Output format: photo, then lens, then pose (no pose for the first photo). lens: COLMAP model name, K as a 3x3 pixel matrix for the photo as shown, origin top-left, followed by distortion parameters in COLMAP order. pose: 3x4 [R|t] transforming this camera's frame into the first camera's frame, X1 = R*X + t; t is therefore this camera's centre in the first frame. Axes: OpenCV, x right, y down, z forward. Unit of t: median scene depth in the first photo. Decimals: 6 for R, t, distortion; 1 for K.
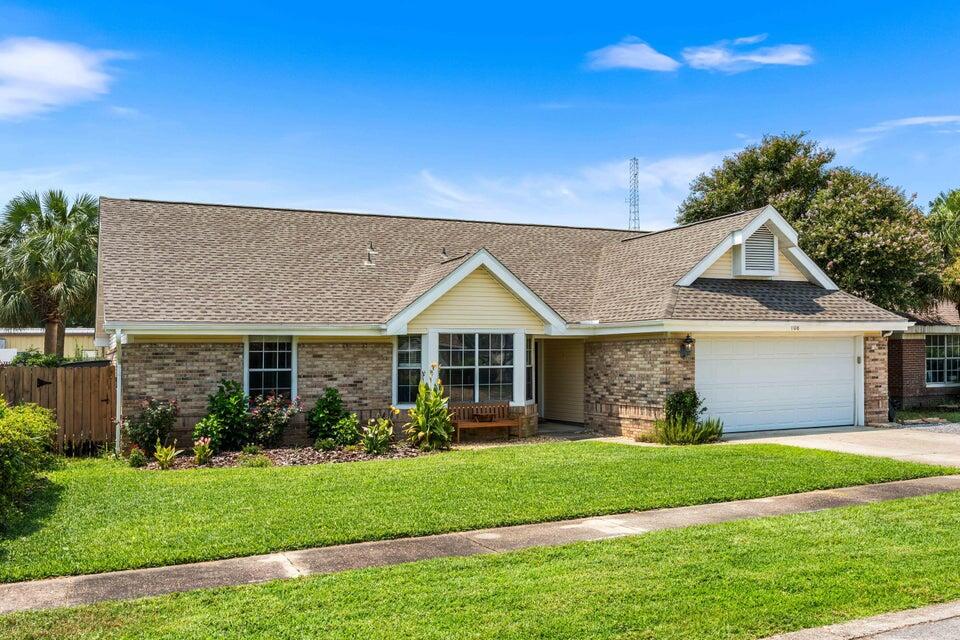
lens RADIAL K [[877.7, 0, 480.0], [0, 877.7, 320.0], [0, 0, 1]] dist [-0.043010, -0.000185]
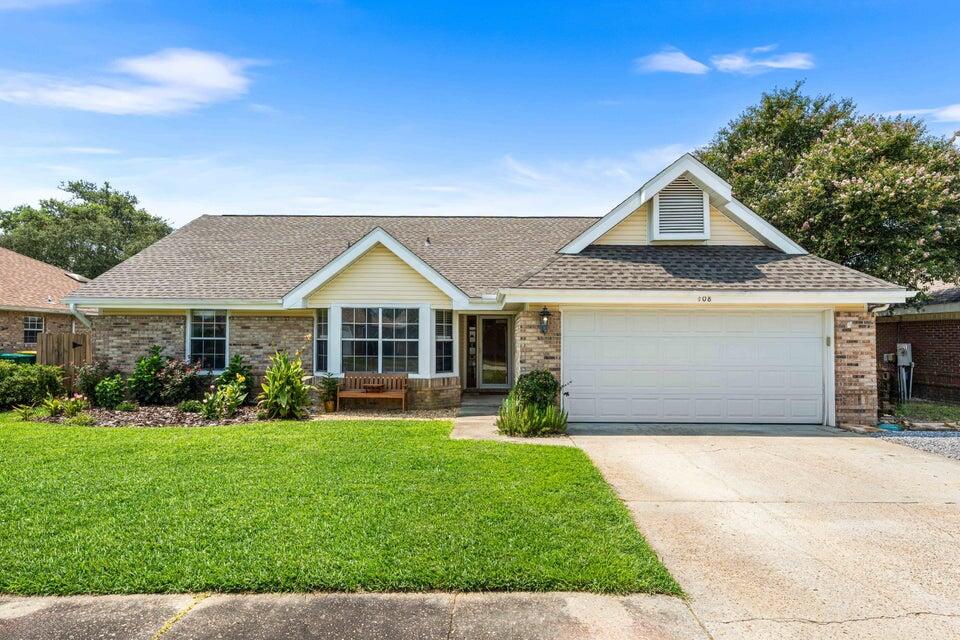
lens RADIAL K [[529.4, 0, 493.4], [0, 529.4, 310.2], [0, 0, 1]] dist [0.000790, 0.000043]
pose [[0.908246, -0.003991, -0.418418, 0.387239], [0.001360, 0.999977, -0.006586, 0.022207], [0.418435, 0.005412, 0.908231, 0.474723]]
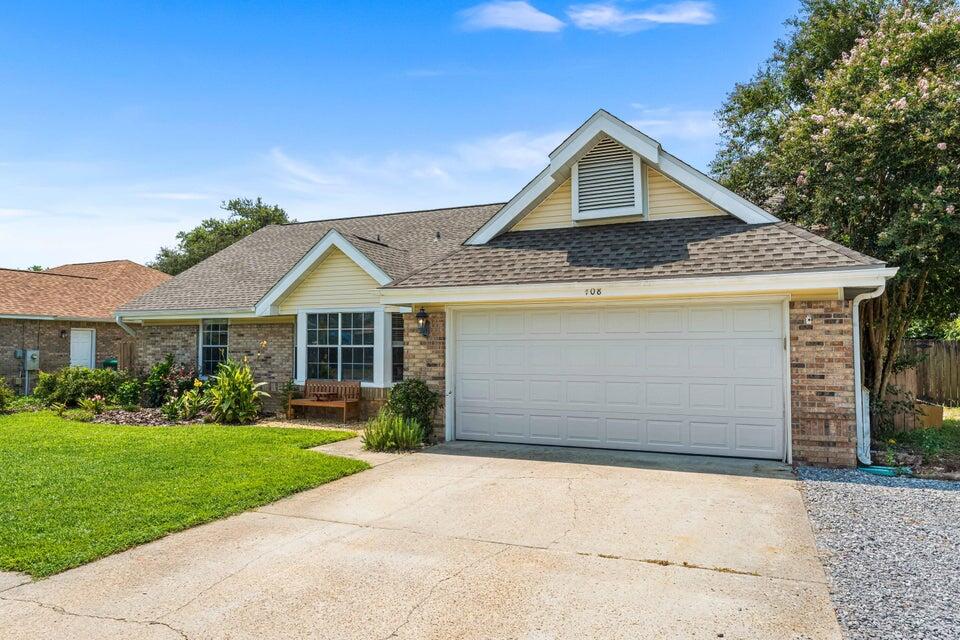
lens RADIAL K [[638.7, 0, 479.9], [0, 638.7, 296.1], [0, 0, 1]] dist [0.000132, -0.000910]
pose [[0.671230, -0.044820, -0.739893, 0.650304], [0.027053, 0.998987, -0.035973, 0.026790], [0.740755, 0.004130, 0.671762, 0.622842]]
